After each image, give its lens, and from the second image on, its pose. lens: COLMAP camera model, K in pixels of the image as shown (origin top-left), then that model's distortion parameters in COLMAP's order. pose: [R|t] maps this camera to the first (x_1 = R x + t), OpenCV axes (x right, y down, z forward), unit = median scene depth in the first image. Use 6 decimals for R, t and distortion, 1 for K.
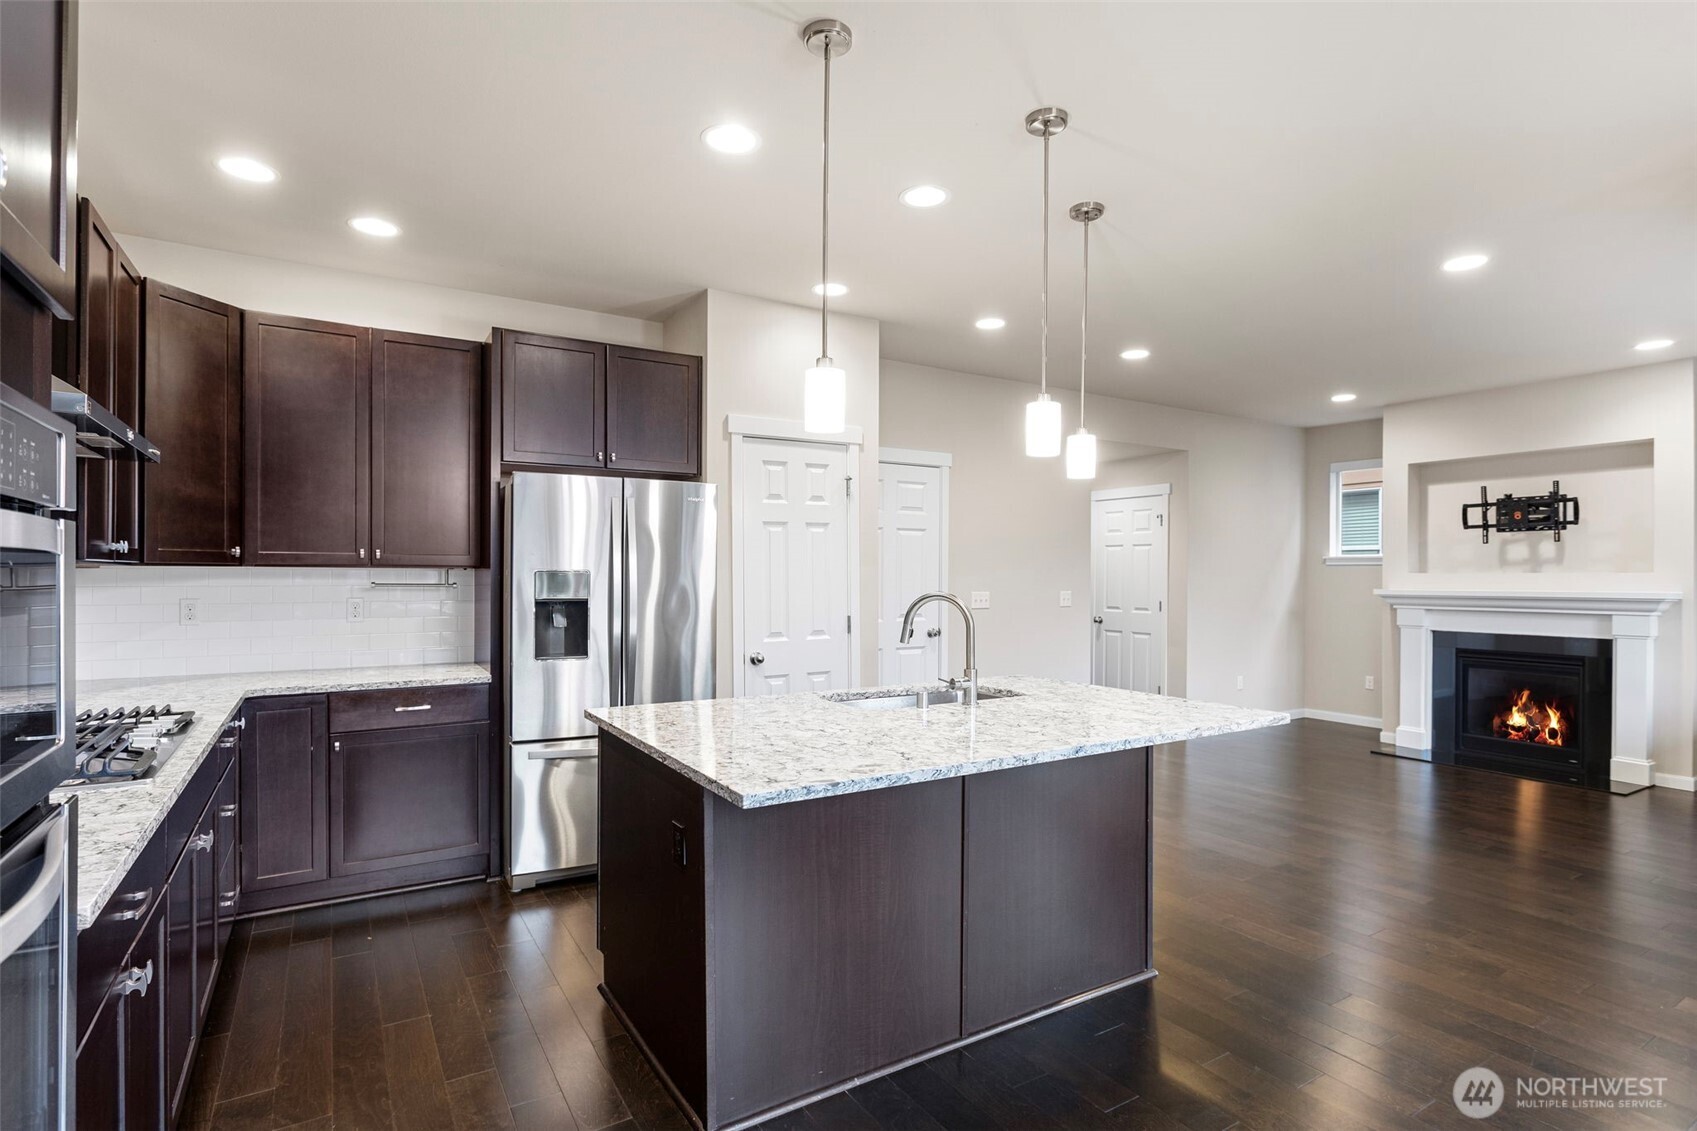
lens RADIAL K [[841.7, 0, 846.5], [0, 841.7, 569.1], [0, 0, 1]] dist [-0.007258, -0.000346]
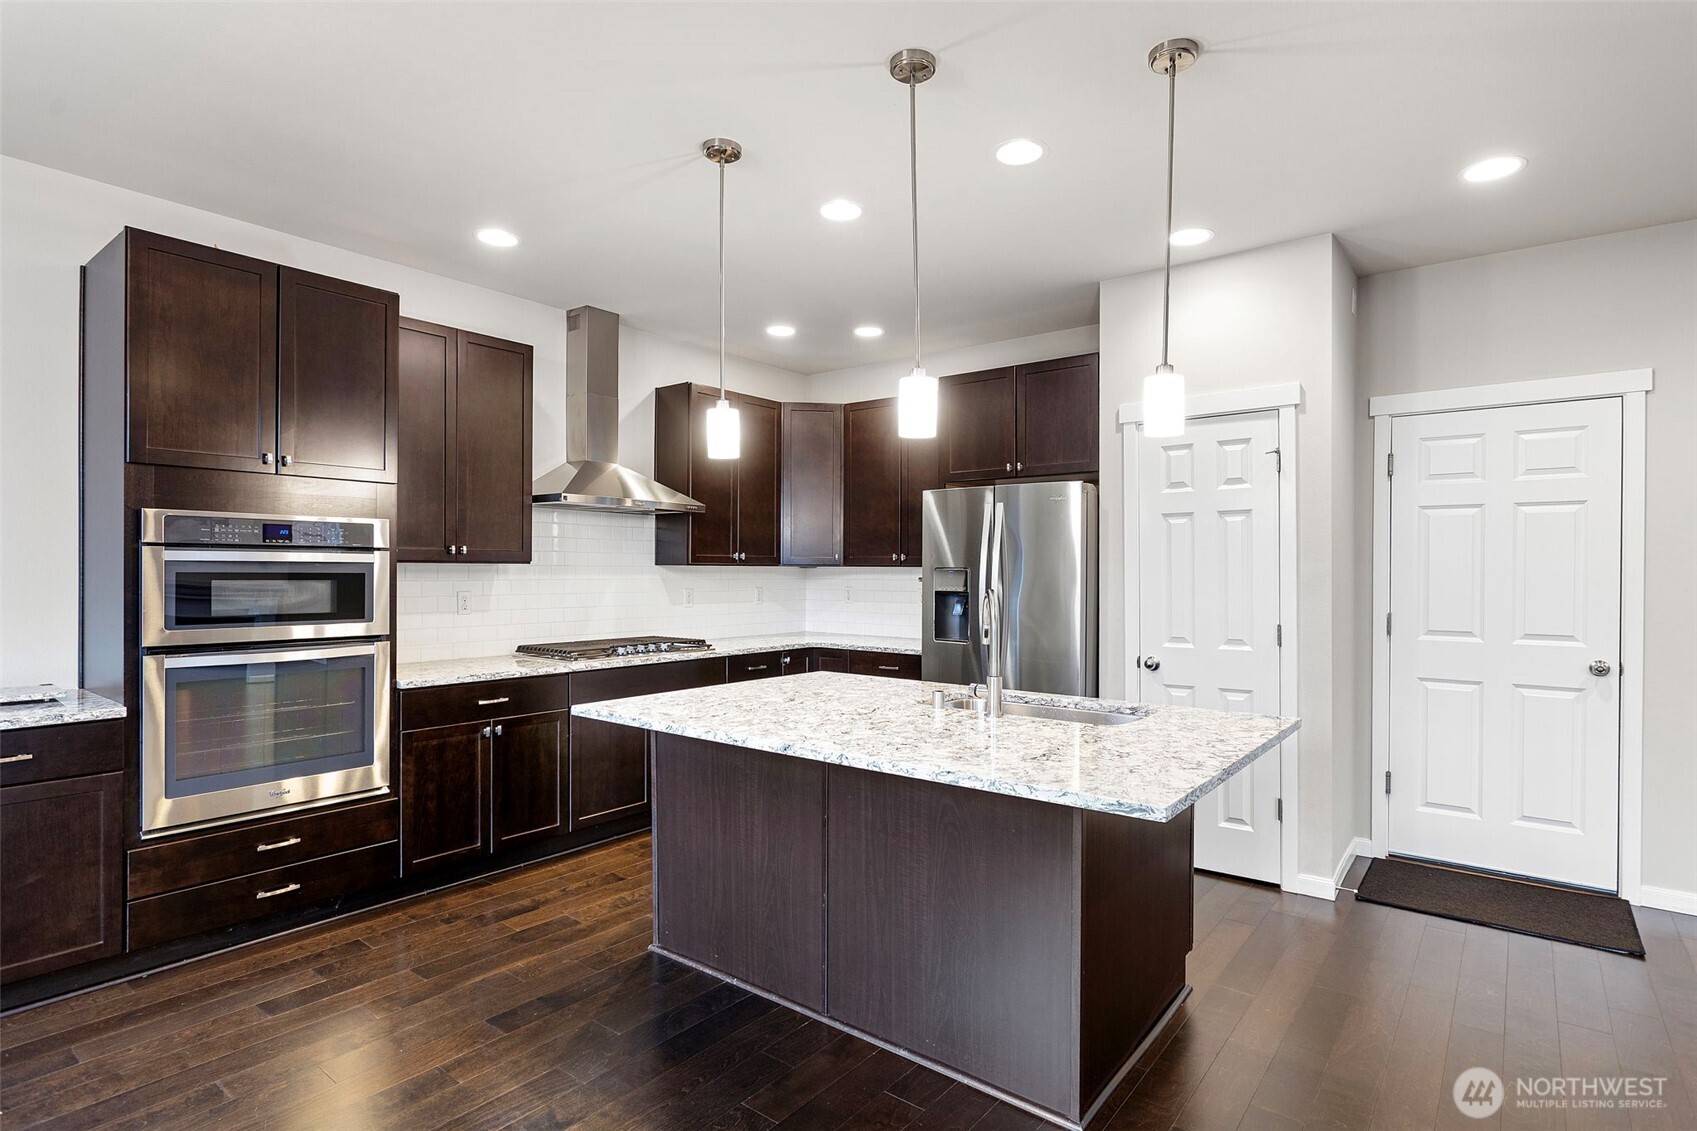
lens RADIAL K [[841.7, 0, 871.6], [0, 841.7, 565.9], [0, 0, 1]] dist [-0.007258, -0.000346]
pose [[0.362149, -0.006277, -0.932099, 0.456965], [0.002382, 0.999980, -0.005809, 0.003198], [0.932117, -0.000117, 0.362157, 0.273227]]
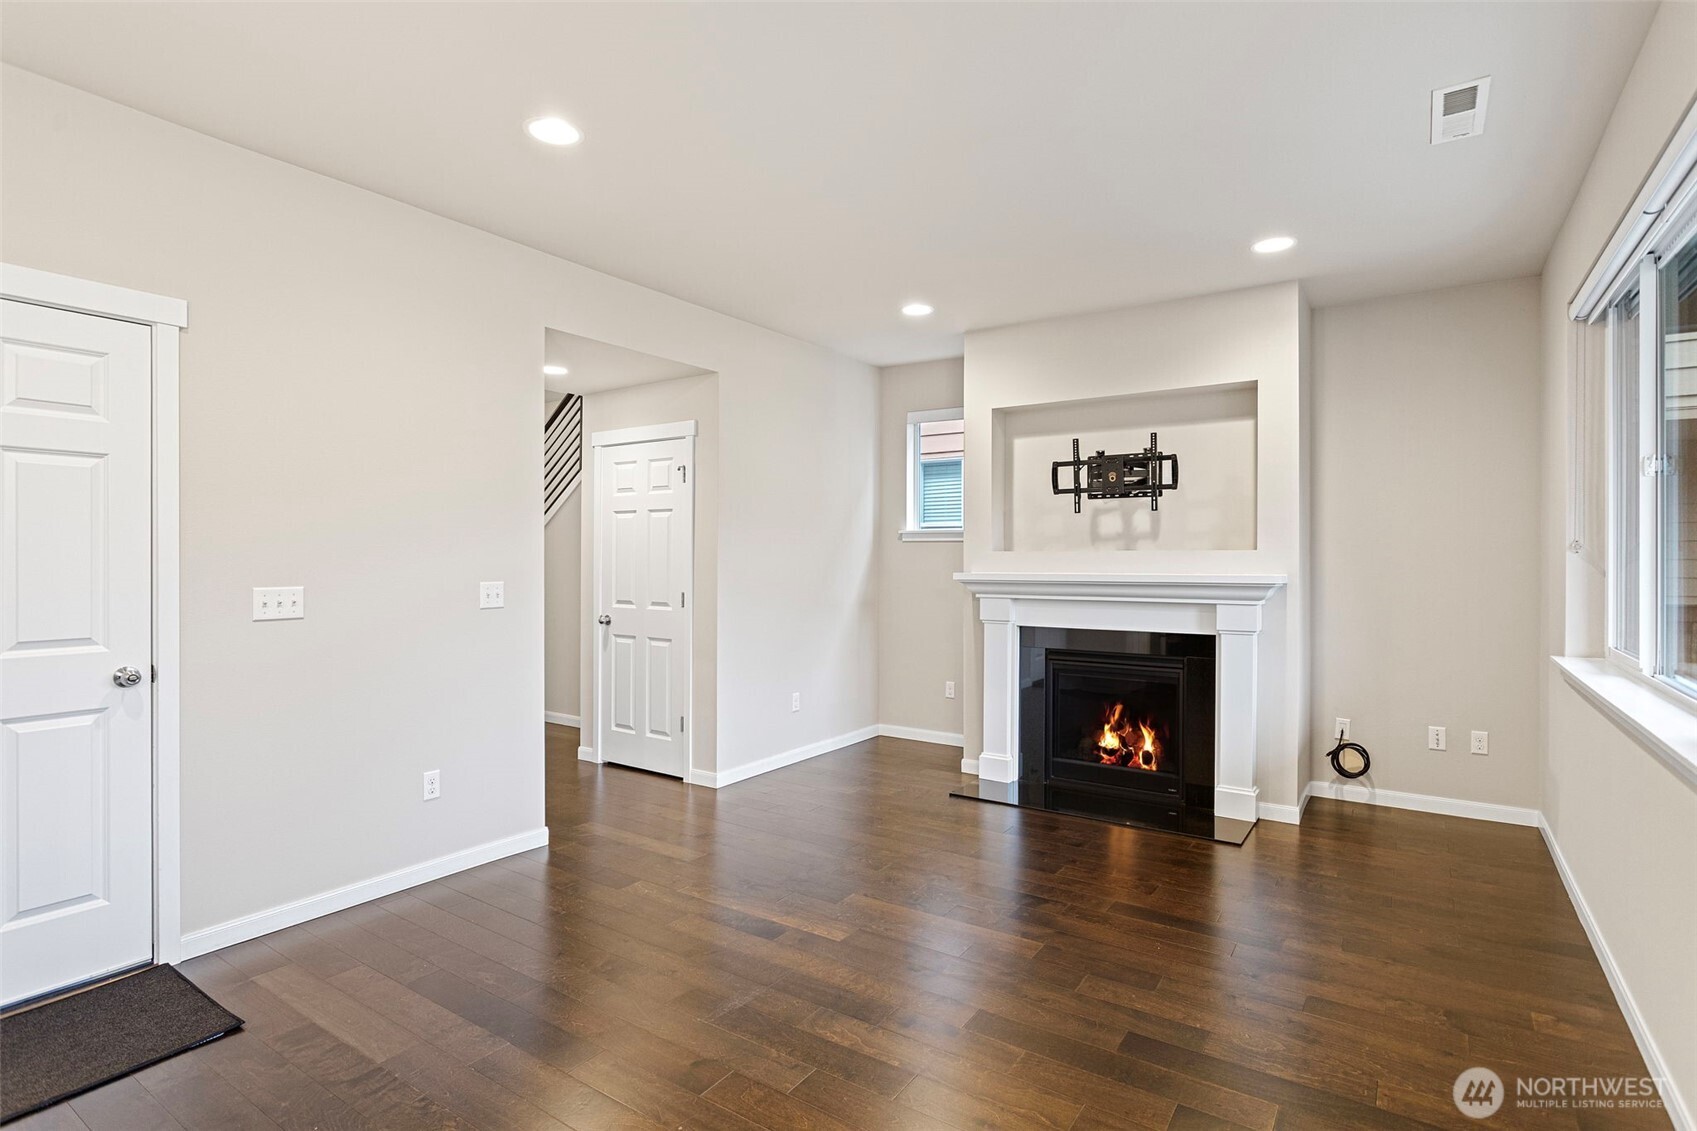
lens RADIAL K [[841.7, 0, 859.0], [0, 841.7, 559.8], [0, 0, 1]] dist [-0.007258, -0.000346]
pose [[0.905895, -0.002147, 0.423496, 0.259812], [-0.002353, 0.999946, 0.010104, 0.004954], [-0.423495, -0.010149, 0.905842, 0.393462]]
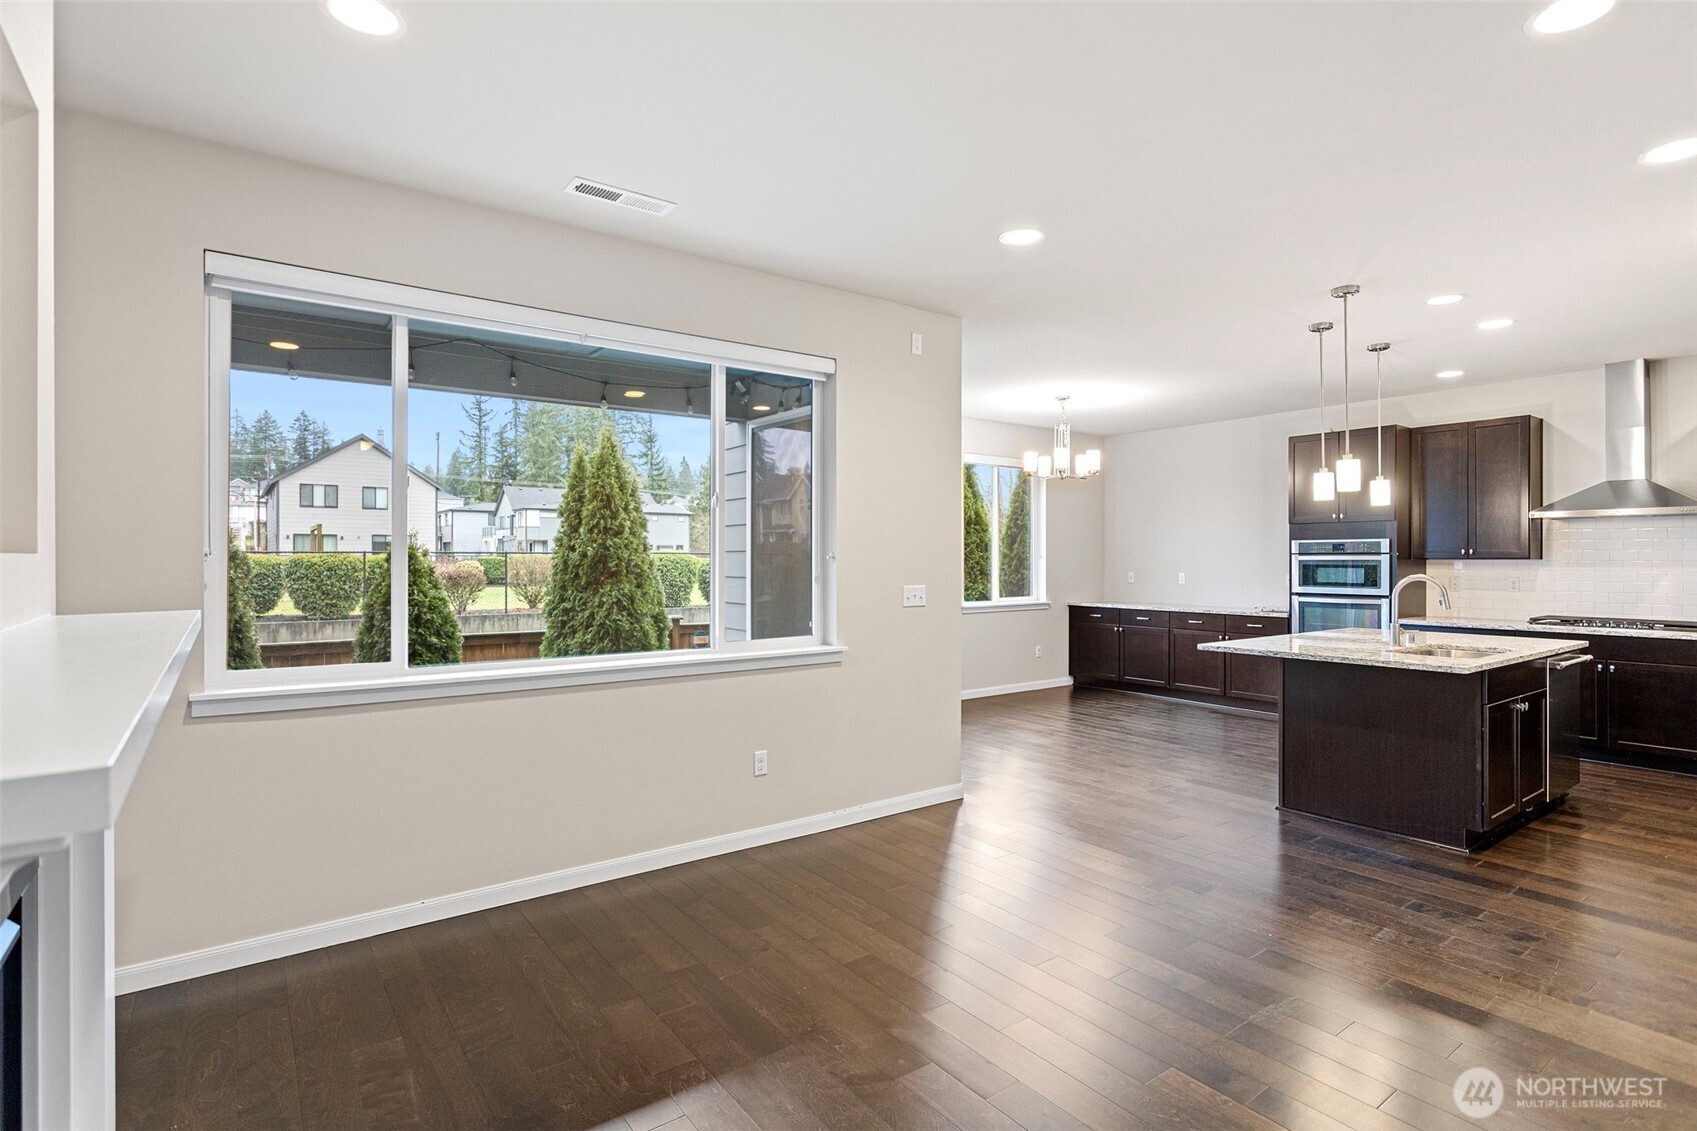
lens RADIAL K [[841.7, 0, 850.5], [0, 841.7, 559.5], [0, 0, 1]] dist [-0.007258, -0.000346]
pose [[-0.995962, -0.004247, -0.089679, 0.625649], [-0.003754, 0.999977, -0.005658, 0.005429], [0.089701, -0.005299, -0.995955, 1.178971]]
